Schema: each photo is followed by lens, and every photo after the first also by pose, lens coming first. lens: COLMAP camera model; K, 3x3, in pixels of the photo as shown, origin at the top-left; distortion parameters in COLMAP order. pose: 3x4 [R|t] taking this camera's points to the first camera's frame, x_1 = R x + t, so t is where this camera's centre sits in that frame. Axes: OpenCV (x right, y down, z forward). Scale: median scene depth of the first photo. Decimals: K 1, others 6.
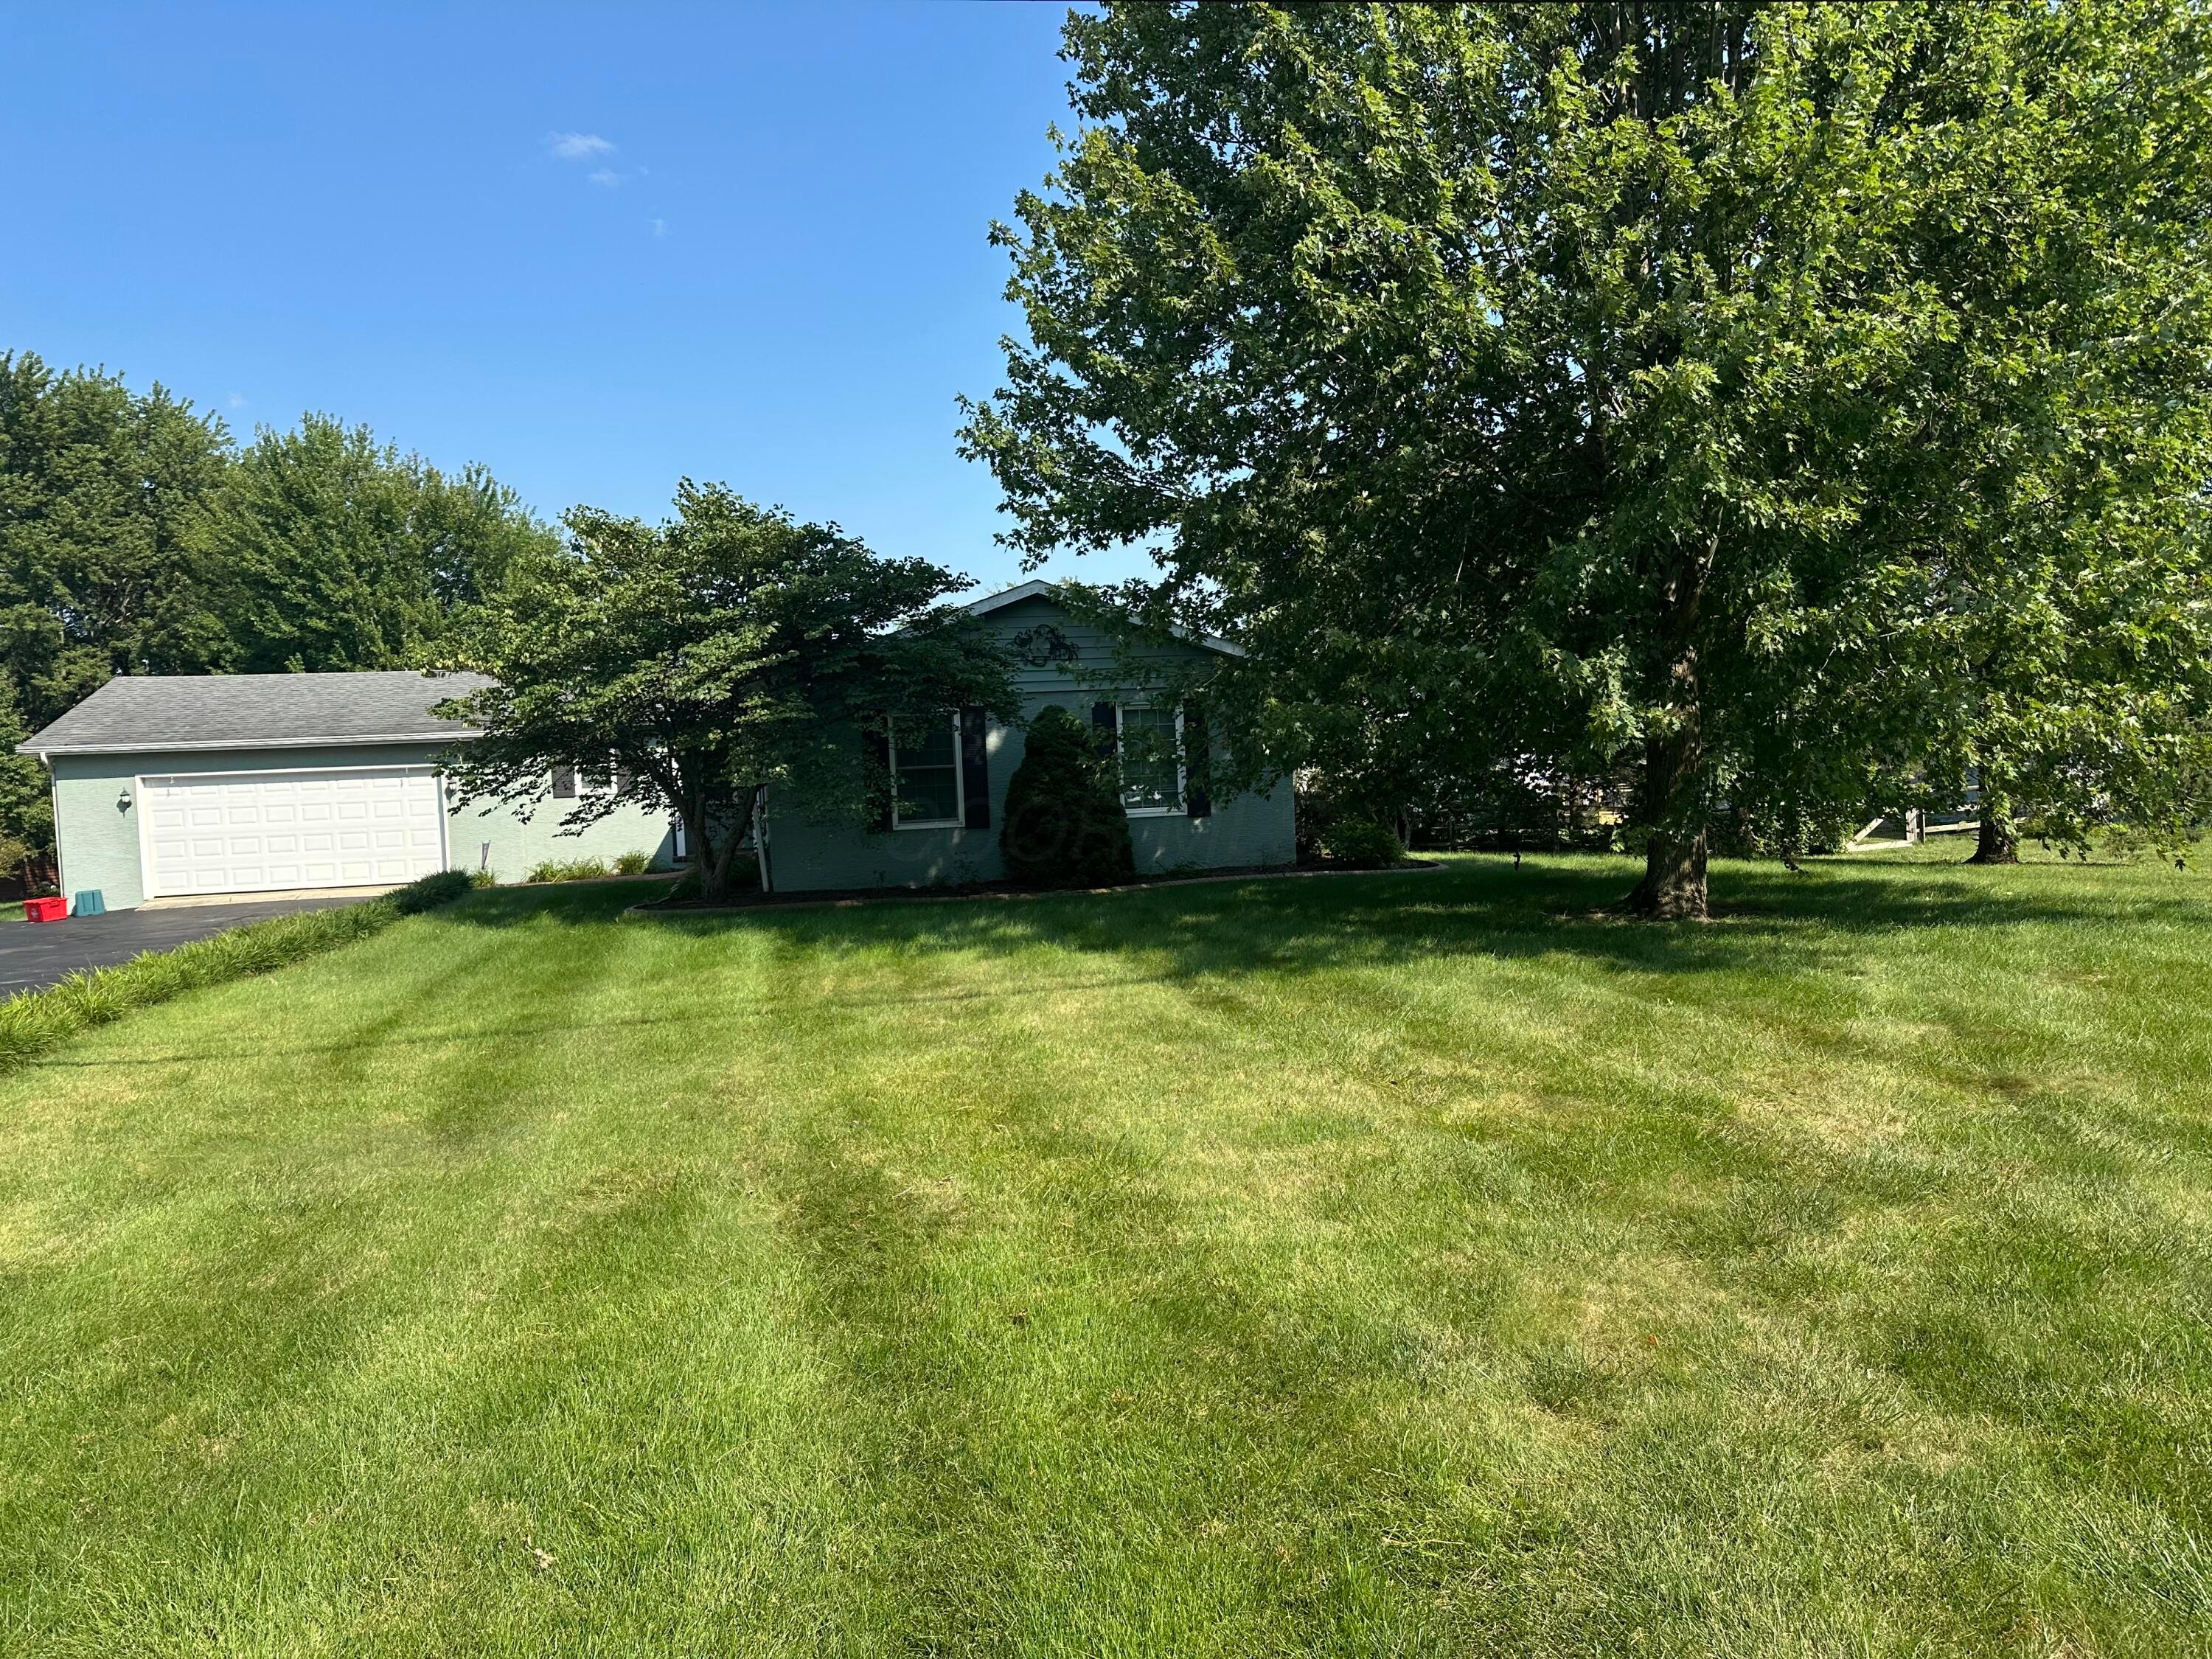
lens RADIAL K [[1535.3, 0, 1118.3], [0, 1535.3, 808.9], [0, 0, 1]] dist [0.041639, -0.041252]
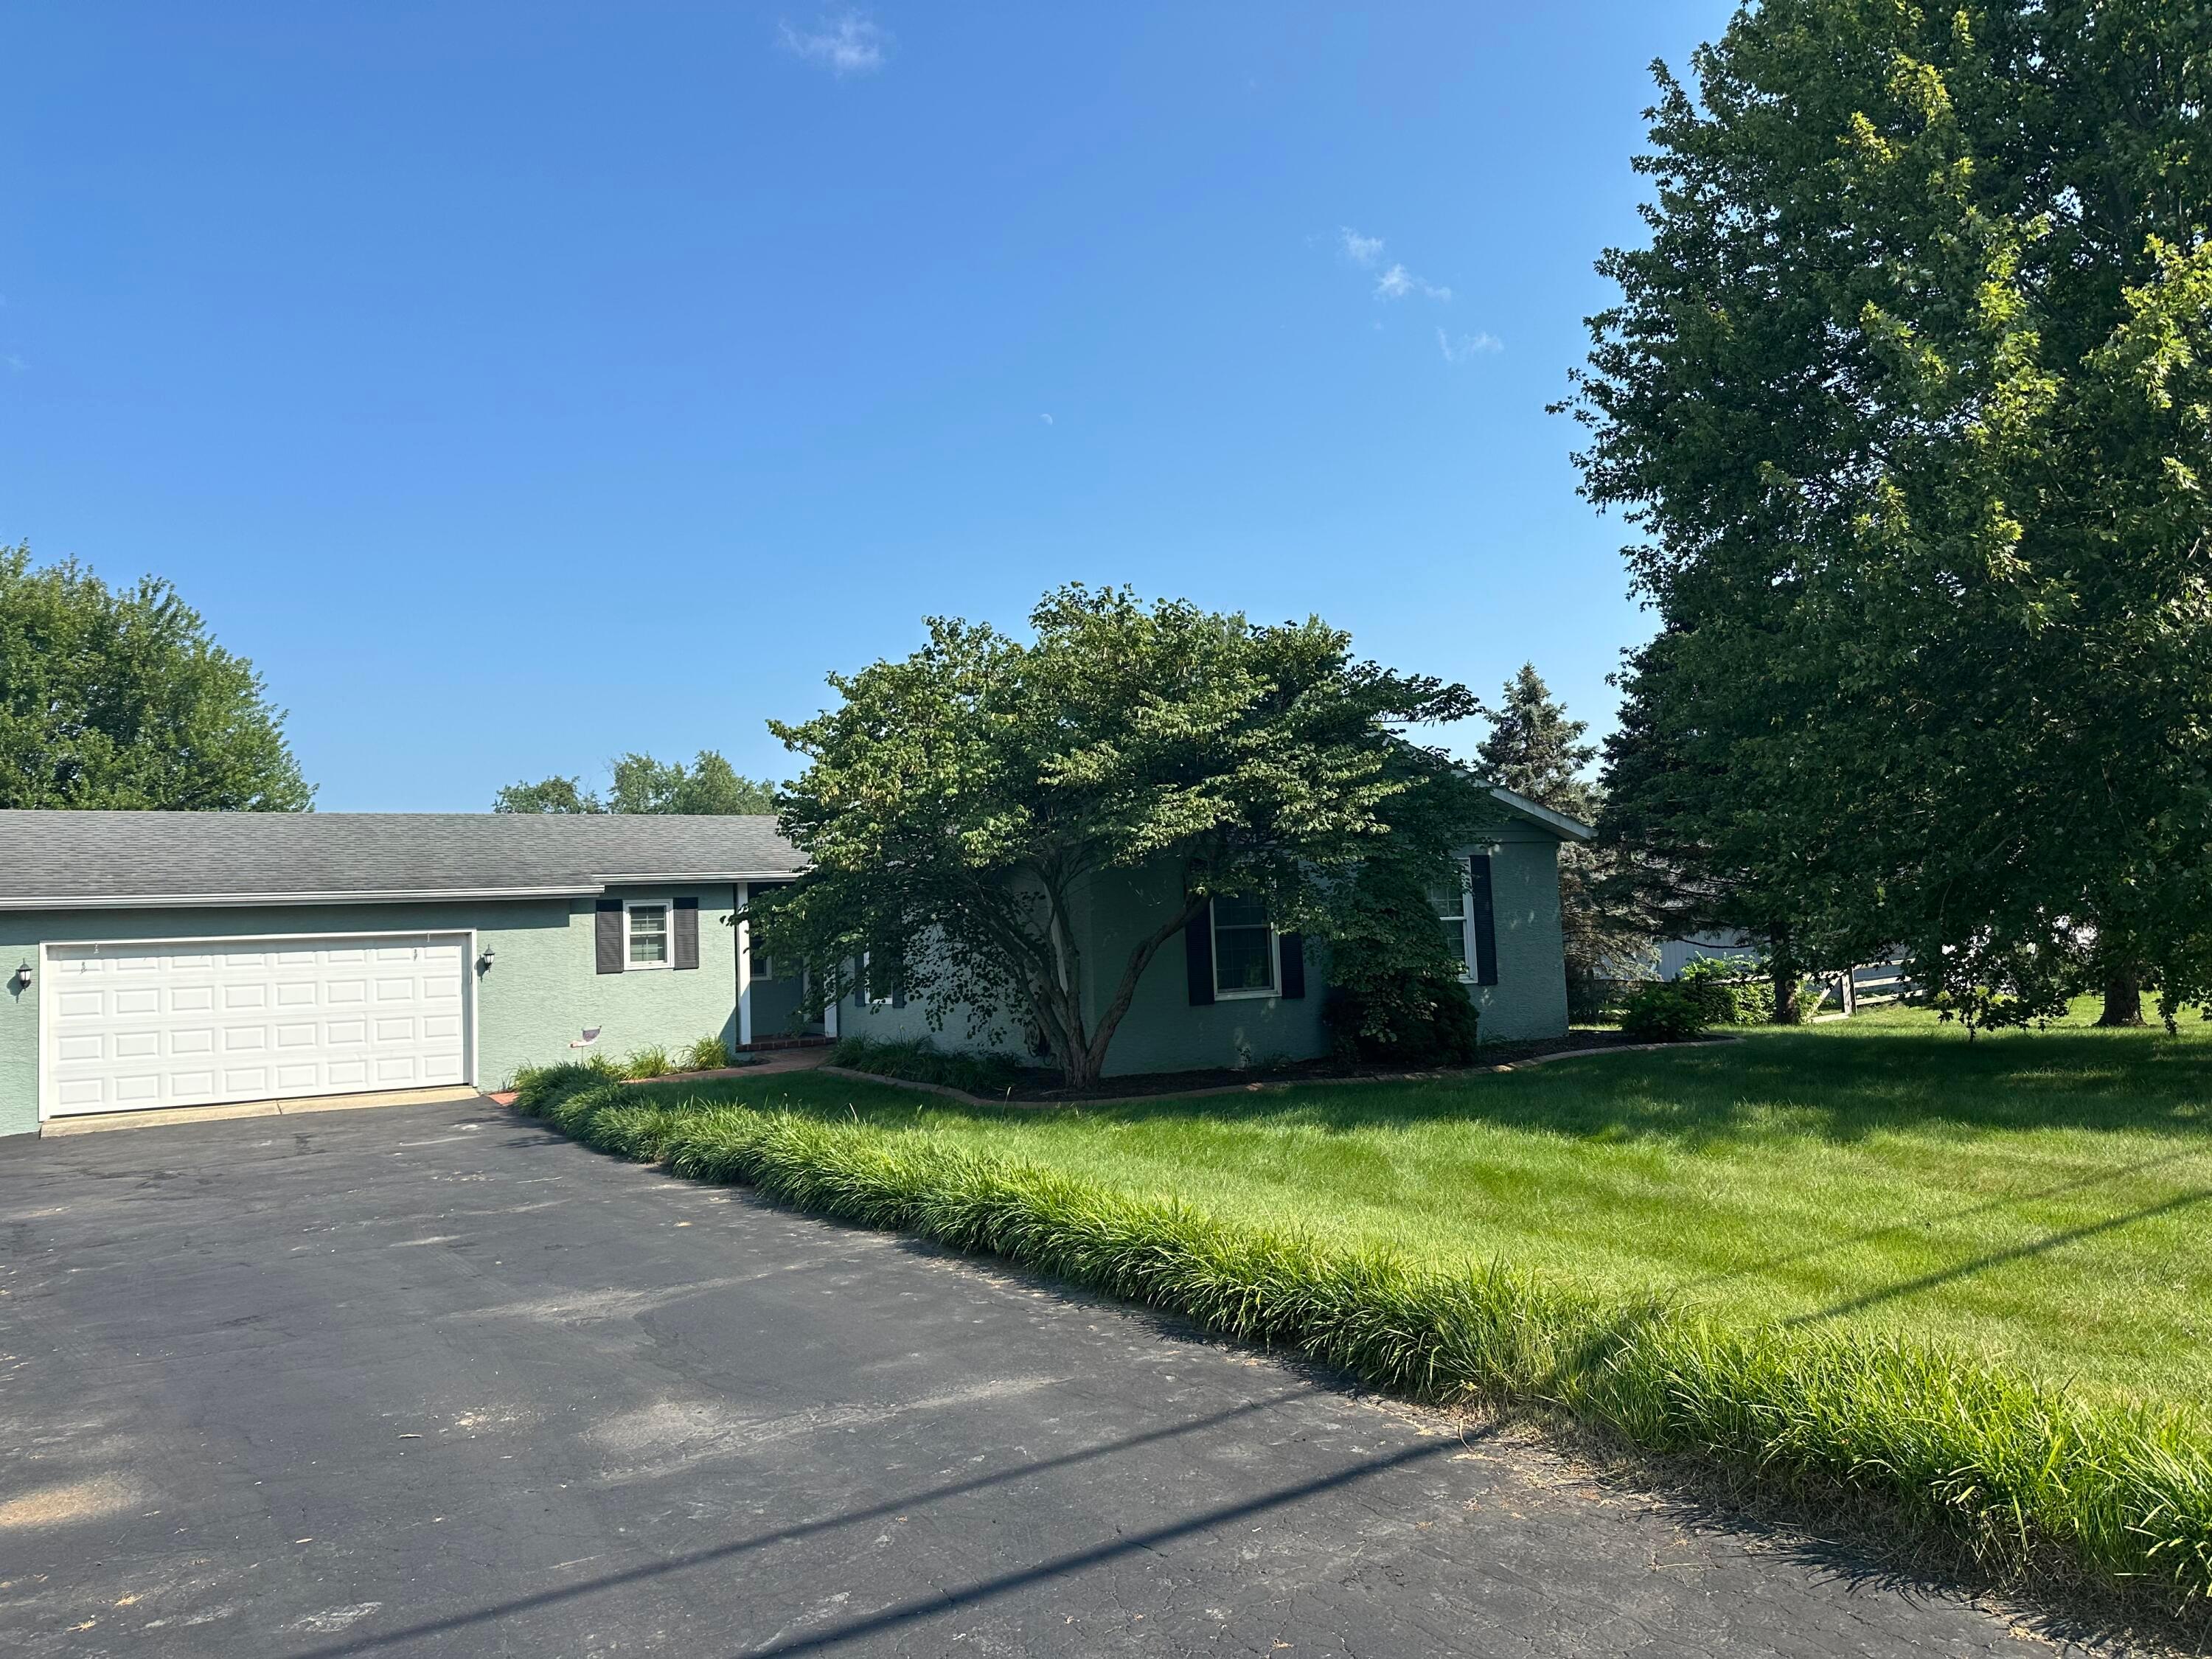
lens RADIAL K [[1535.3, 0, 1097.9], [0, 1535.3, 829.8], [0, 0, 1]] dist [0.041639, -0.041252]
pose [[0.947607, 0.025679, 0.318405, -0.378952], [0.011153, 0.993497, -0.113315, 0.012034], [-0.319244, 0.110929, 0.941158, 0.168421]]
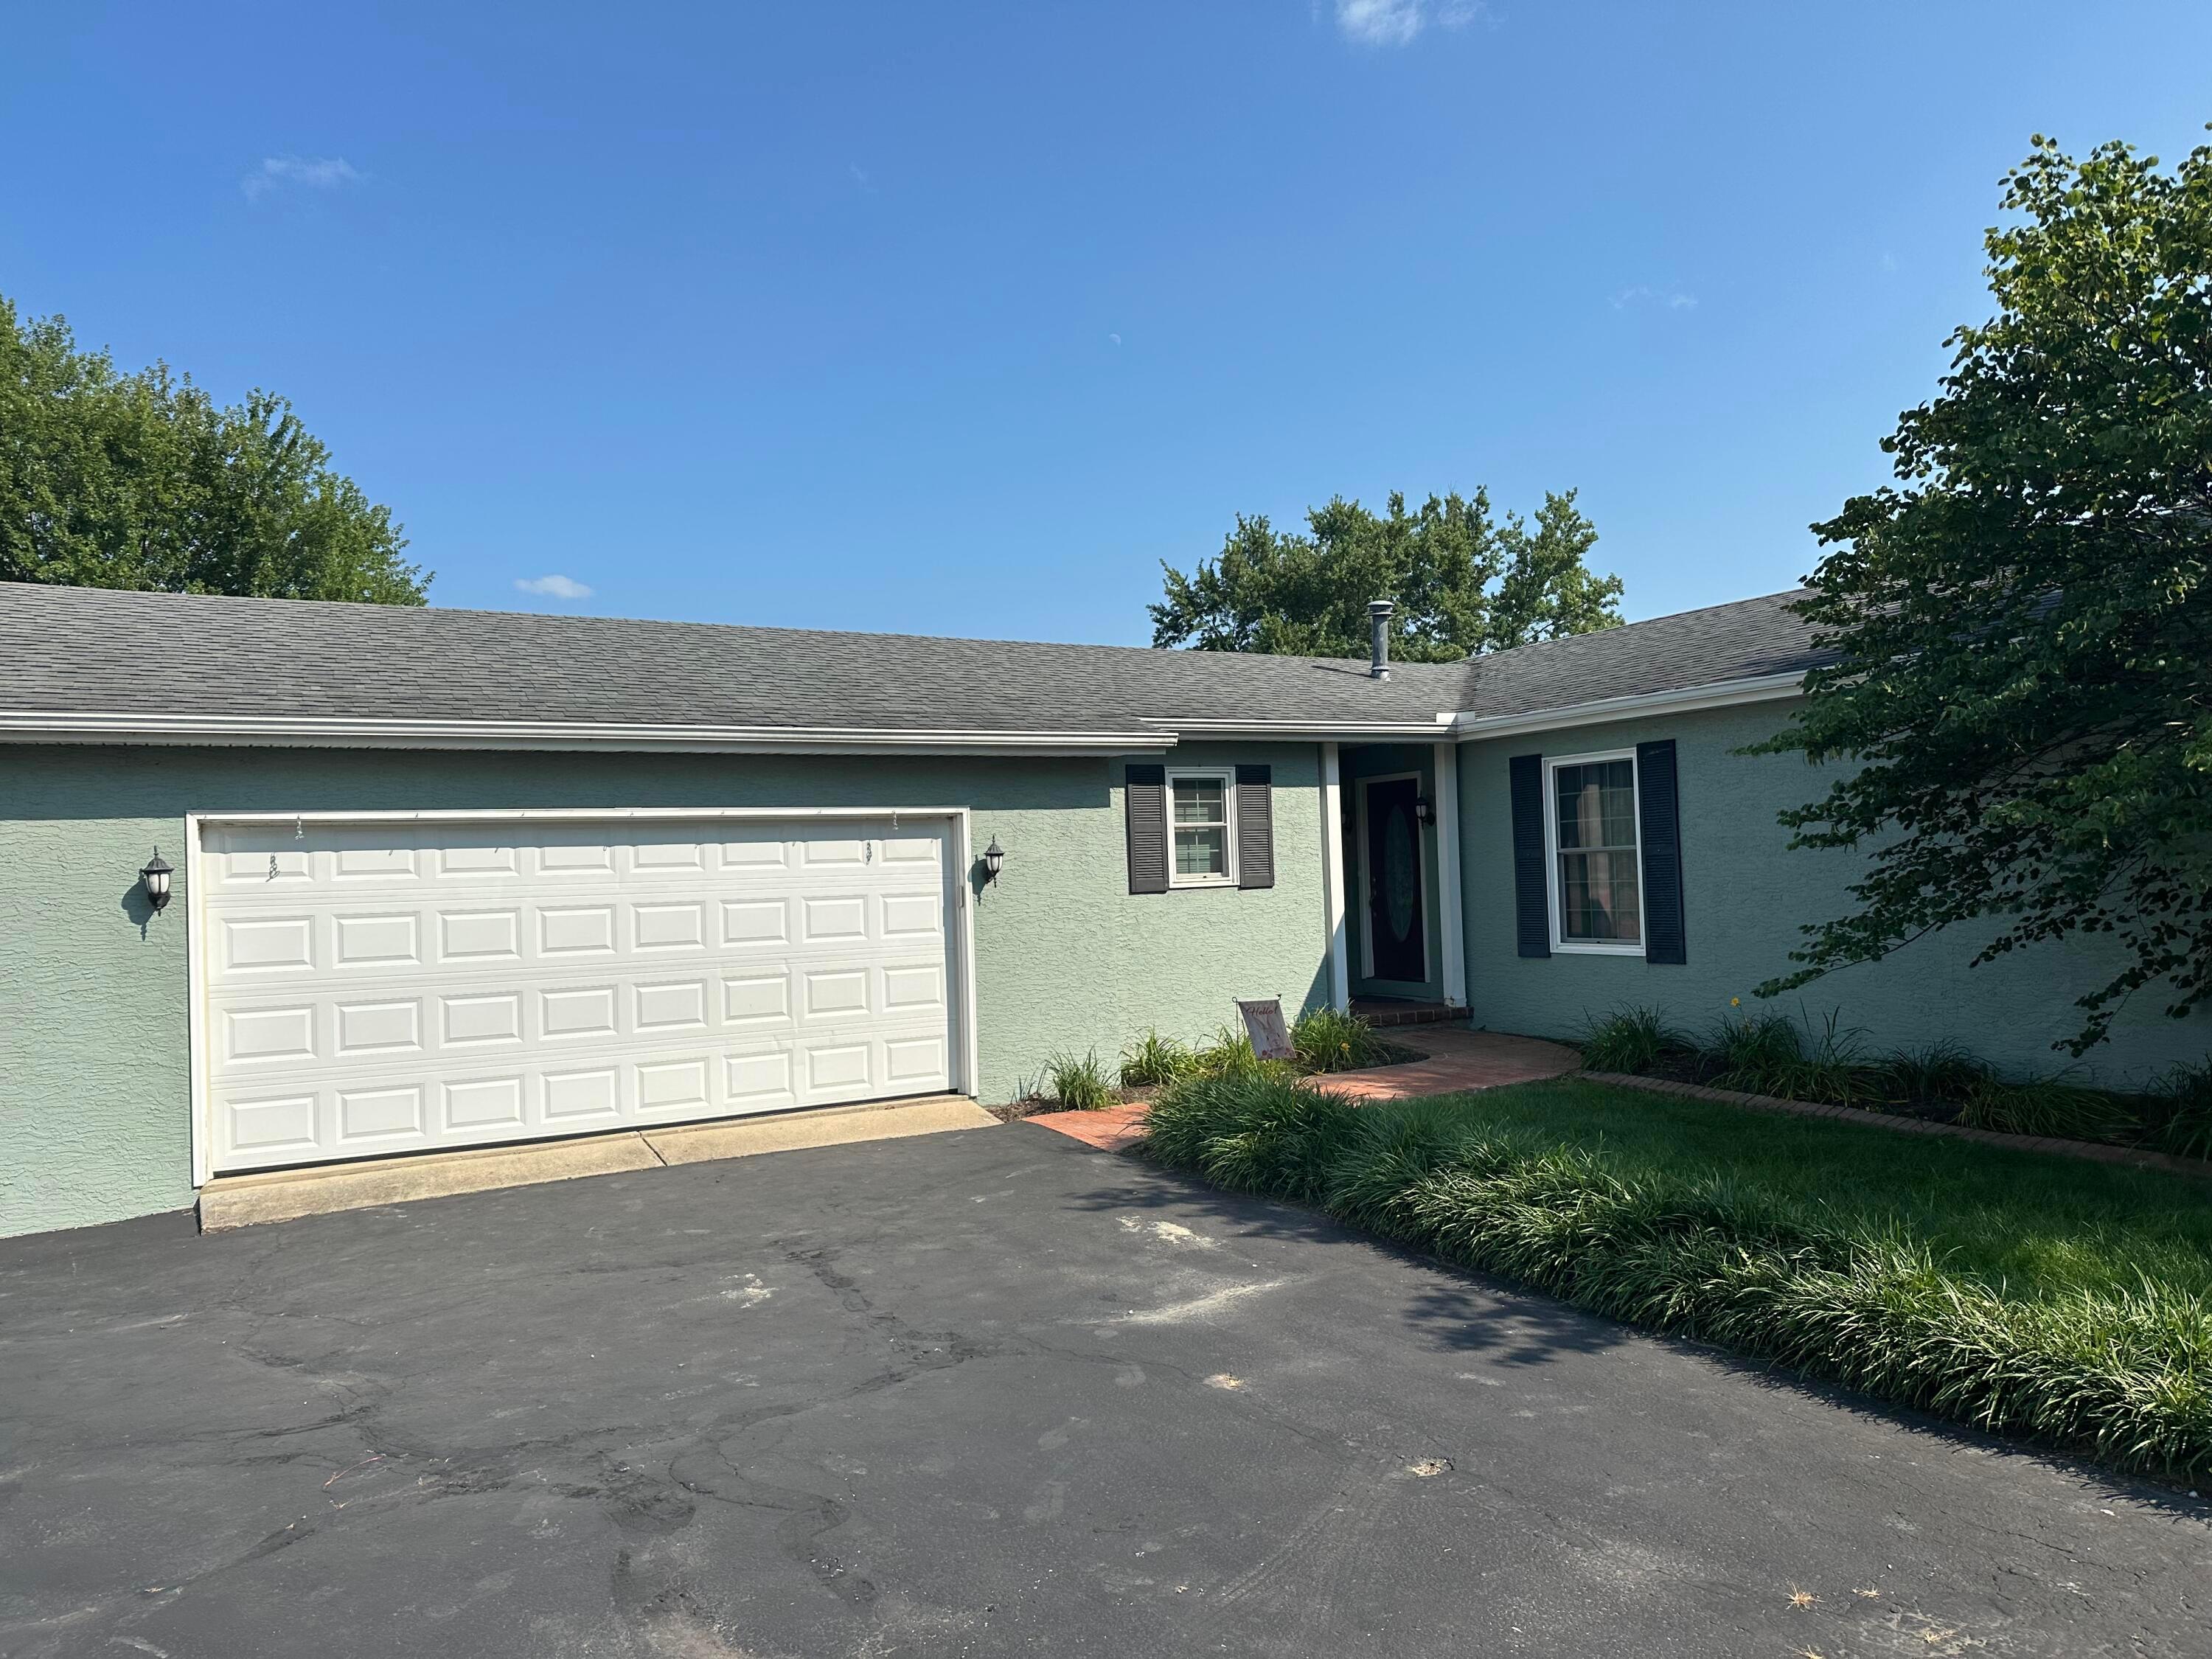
lens RADIAL K [[1535.3, 0, 1109.5], [0, 1535.3, 838.9], [0, 0, 1]] dist [0.041639, -0.041252]
pose [[0.956325, 0.014811, 0.291931, -0.506282], [0.005901, 0.997534, -0.069940, 0.008063], [-0.292247, 0.068608, 0.953879, 0.582921]]
